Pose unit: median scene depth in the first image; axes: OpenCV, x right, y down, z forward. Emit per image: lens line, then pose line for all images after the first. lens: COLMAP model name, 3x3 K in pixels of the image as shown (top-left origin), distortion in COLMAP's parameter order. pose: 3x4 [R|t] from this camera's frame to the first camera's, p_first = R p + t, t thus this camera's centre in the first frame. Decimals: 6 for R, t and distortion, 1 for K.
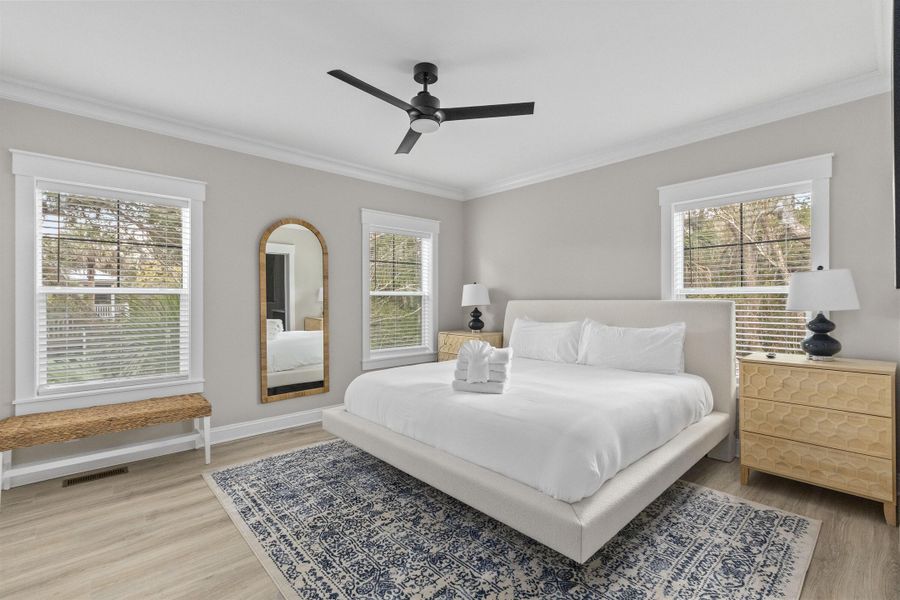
lens RADIAL K [[396.7, 0, 447.8], [0, 396.7, 298.9], [0, 0, 1]] dist [0.002145, 0.000992]
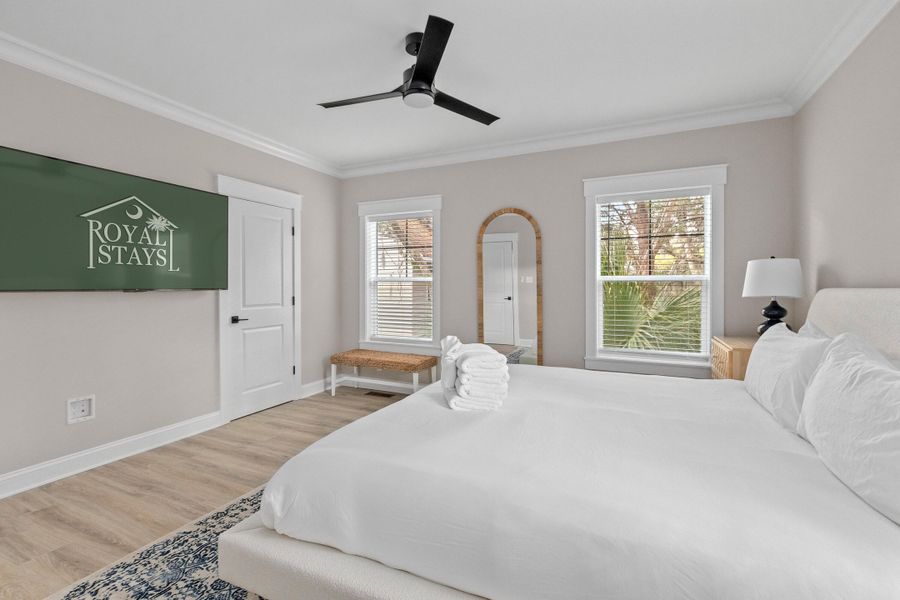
lens RADIAL K [[408.0, 0, 449.3], [0, 408.0, 289.4], [0, 0, 1]] dist [-0.000356, 0.000173]
pose [[0.393929, 0.009928, -0.919087, 0.516244], [-0.001240, 0.999946, 0.010270, -0.000048], [0.919140, -0.002906, 0.393920, 0.416639]]
